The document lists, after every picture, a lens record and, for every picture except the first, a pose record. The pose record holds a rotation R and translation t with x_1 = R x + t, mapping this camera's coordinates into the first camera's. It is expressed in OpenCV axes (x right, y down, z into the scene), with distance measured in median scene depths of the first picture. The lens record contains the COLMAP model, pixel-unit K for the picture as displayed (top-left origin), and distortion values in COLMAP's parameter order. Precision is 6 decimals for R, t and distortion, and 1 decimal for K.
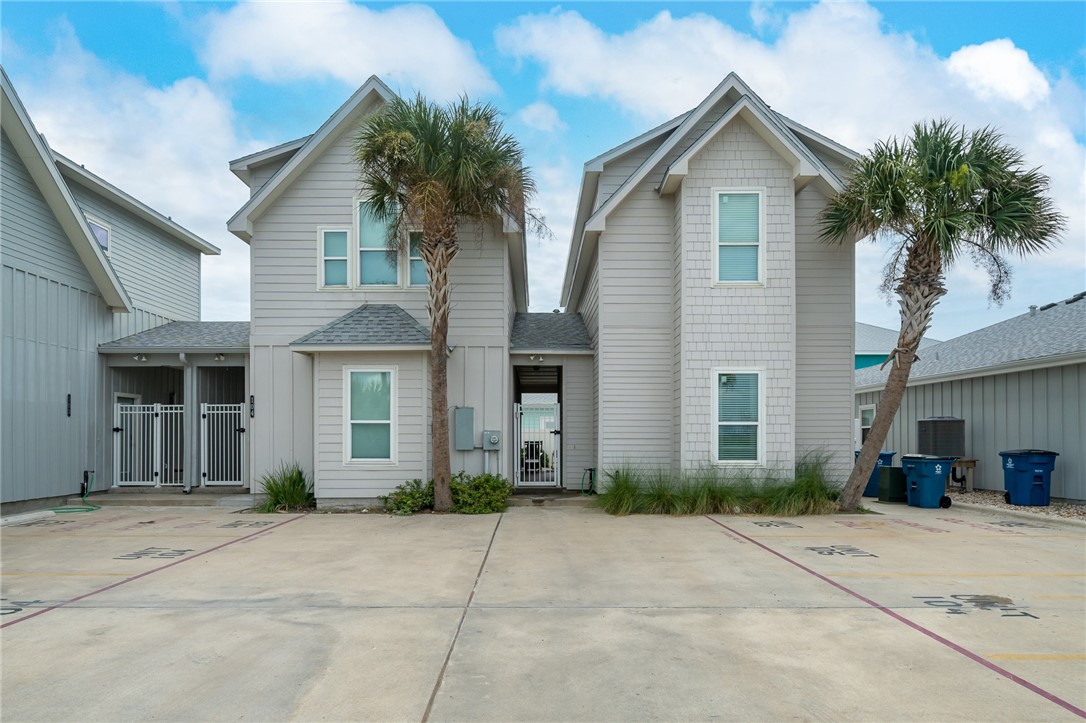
lens RADIAL K [[604.1, 0, 541.7], [0, 604.1, 373.3], [0, 0, 1]] dist [0.001447, 0.000368]
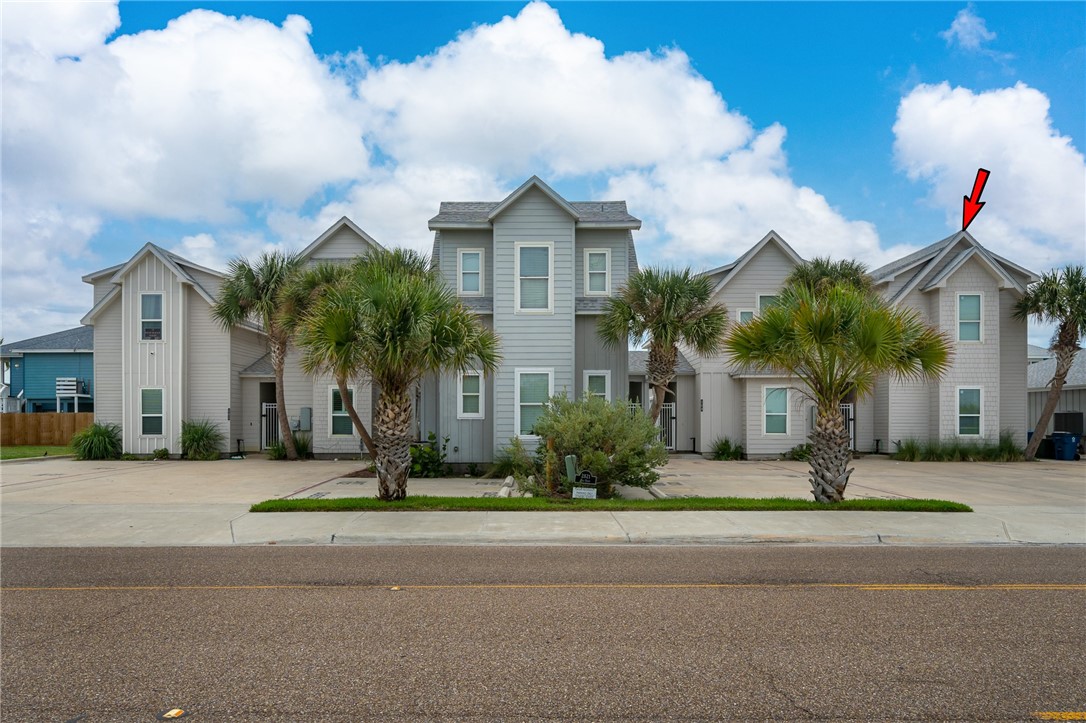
lens RADIAL K [[662.6, 0, 544.6], [0, 662.6, 352.0], [0, 0, 1]] dist [-0.002626, -0.001998]
pose [[0.999881, 0.000564, -0.015432, -0.987396], [-0.000560, 1.000000, 0.000234, -0.117048], [0.015432, -0.000226, 0.999881, -1.114909]]
